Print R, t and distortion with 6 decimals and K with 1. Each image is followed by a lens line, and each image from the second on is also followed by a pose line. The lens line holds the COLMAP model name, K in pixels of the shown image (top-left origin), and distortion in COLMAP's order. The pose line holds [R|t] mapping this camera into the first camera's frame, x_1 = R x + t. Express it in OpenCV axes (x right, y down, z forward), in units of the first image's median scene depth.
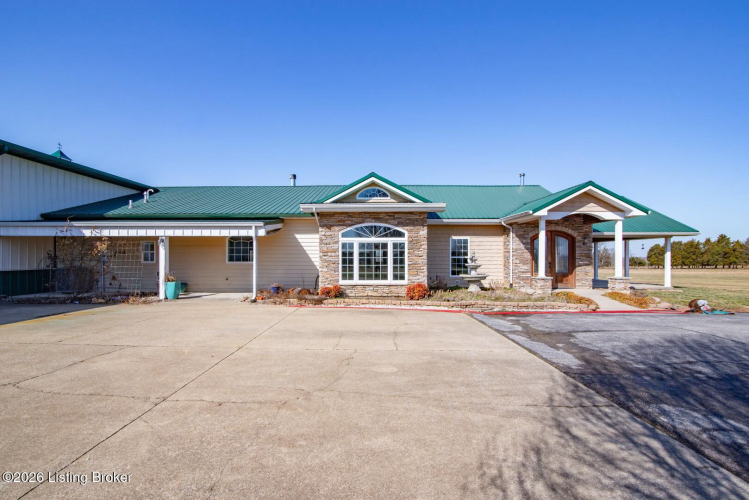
lens RADIAL K [[358.2, 0, 372.6], [0, 358.2, 259.6], [0, 0, 1]] dist [-0.000448, -0.000289]
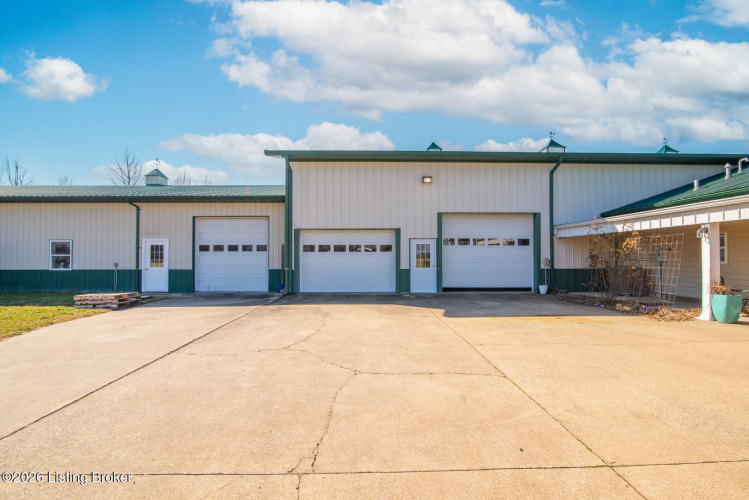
lens RADIAL K [[340.3, 0, 374.5], [0, 340.3, 250.0], [0, 0, 1]] dist [-0.001820, -0.000028]
pose [[0.029393, -0.023177, -0.999299, 0.019057], [-0.000559, 0.999731, -0.023203, -0.001898], [0.999568, 0.001241, 0.029372, 0.373335]]
